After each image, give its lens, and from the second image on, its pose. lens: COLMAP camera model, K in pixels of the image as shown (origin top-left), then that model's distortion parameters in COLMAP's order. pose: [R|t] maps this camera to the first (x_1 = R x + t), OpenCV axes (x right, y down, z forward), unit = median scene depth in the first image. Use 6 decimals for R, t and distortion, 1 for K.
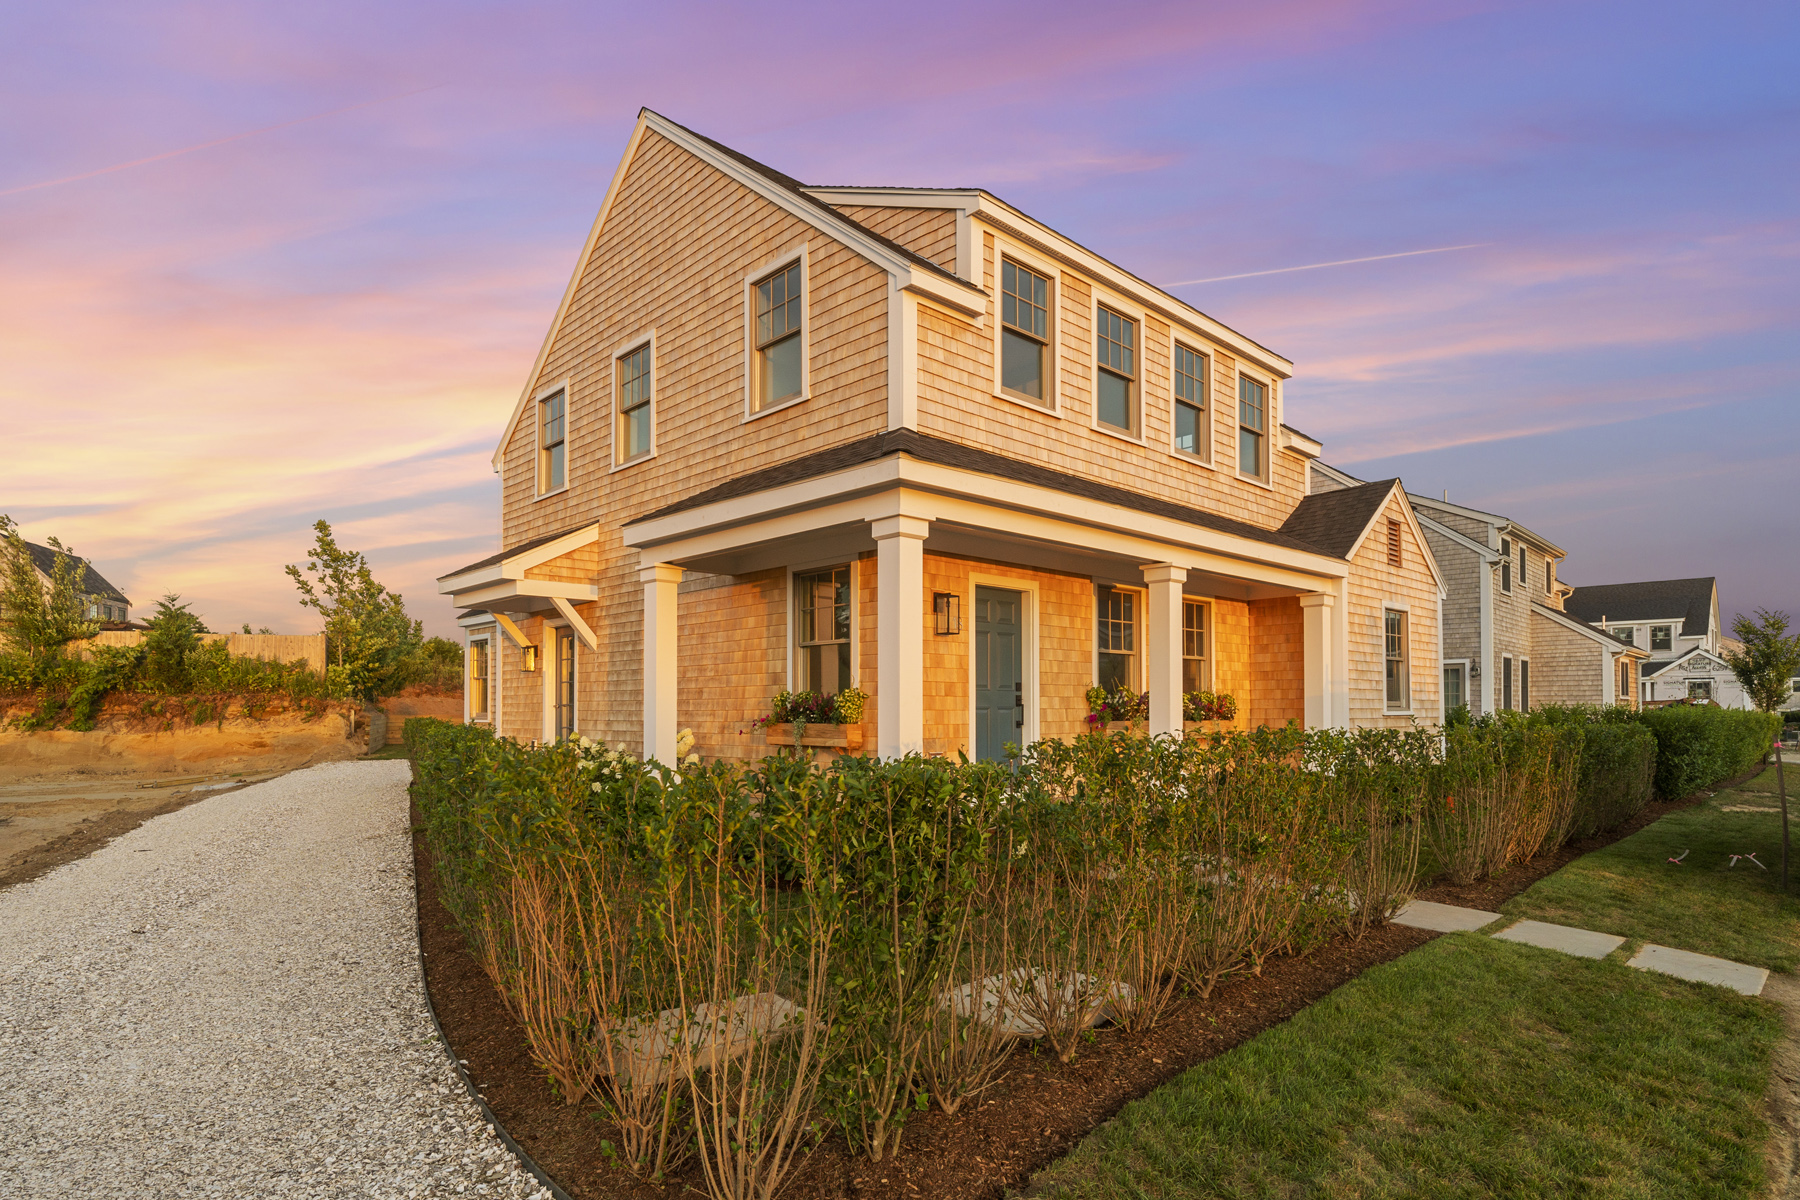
lens RADIAL K [[981.3, 0, 812.9], [0, 981.3, 694.4], [0, 0, 1]] dist [-0.001231, -0.002192]
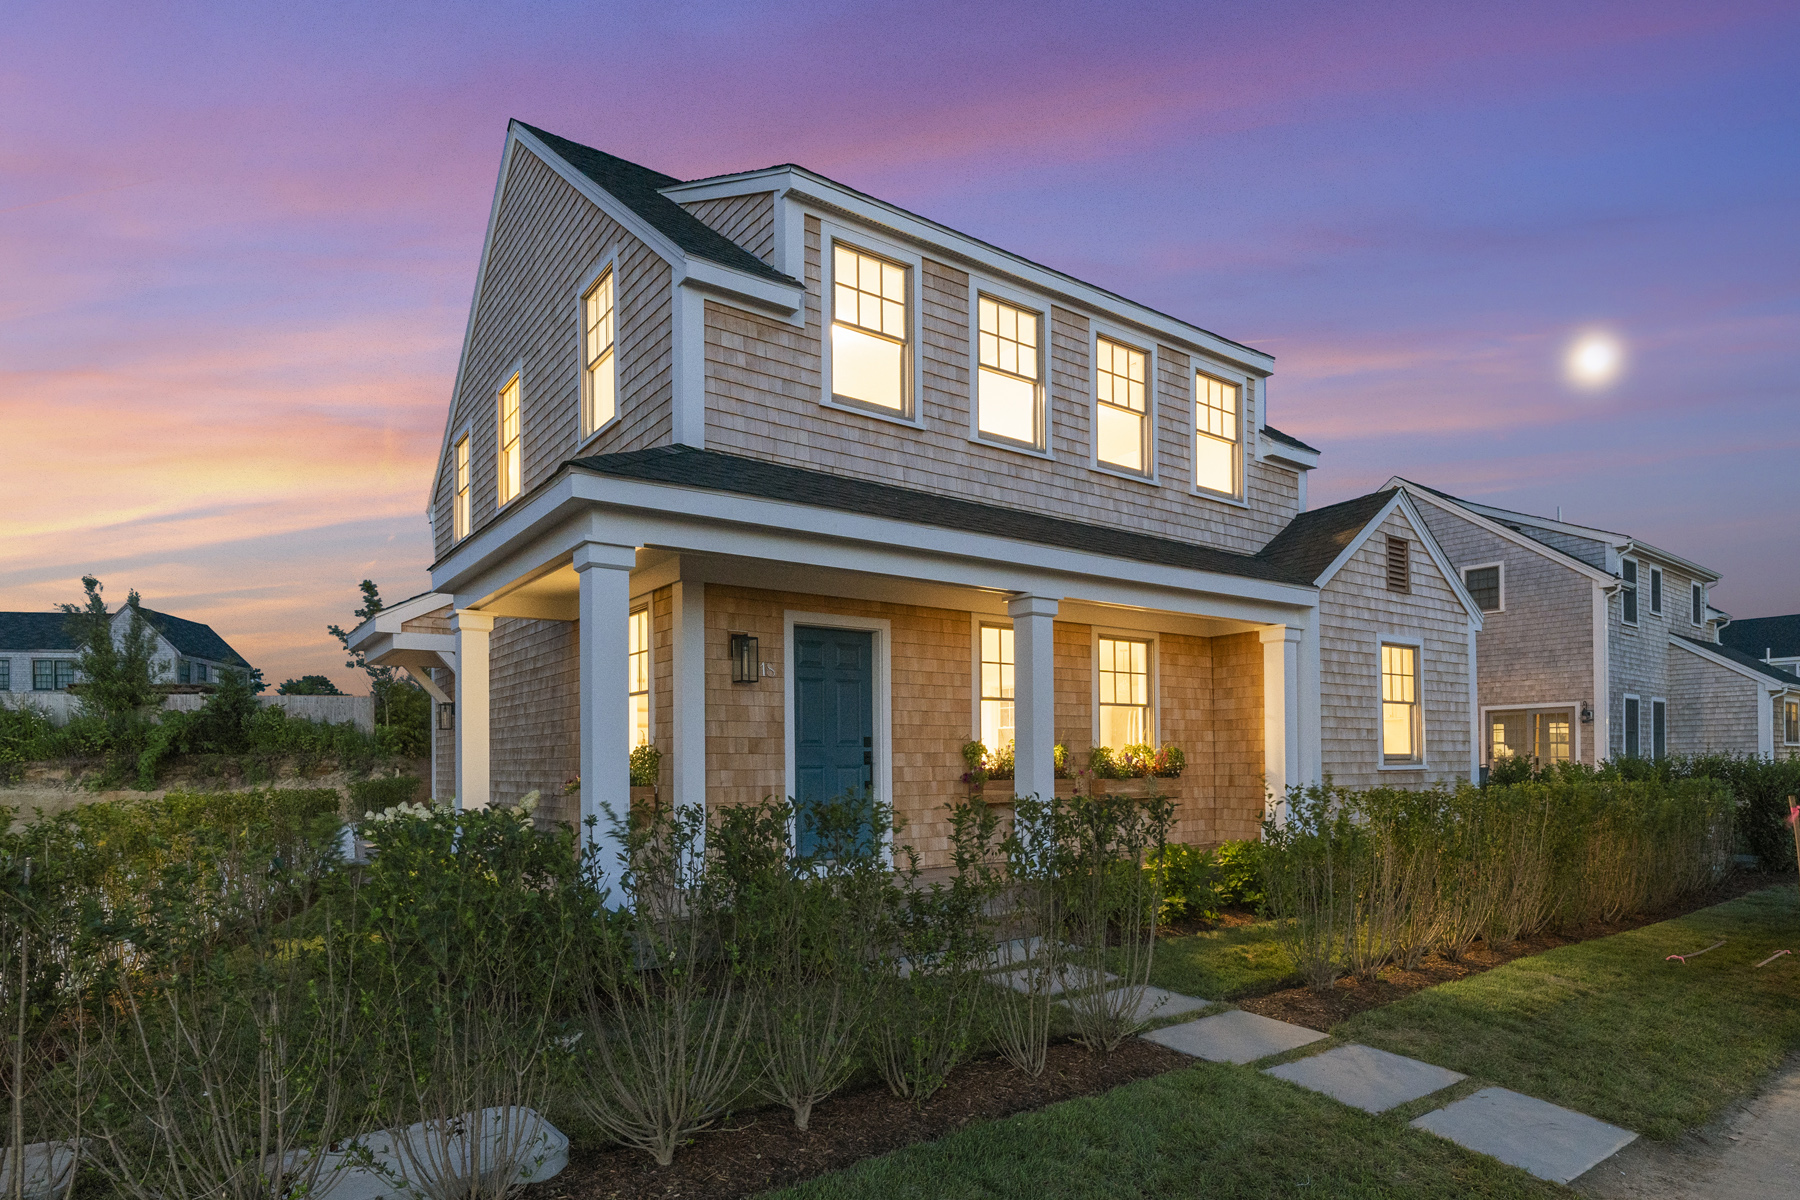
lens RADIAL K [[981.3, 0, 838.3], [0, 981.3, 760.8], [0, 0, 1]] dist [-0.001231, -0.002192]
pose [[0.991596, -0.007696, -0.129142, 0.240647], [0.009394, 0.999877, 0.012543, -0.001706], [0.129030, -0.013651, 0.991547, 0.109801]]
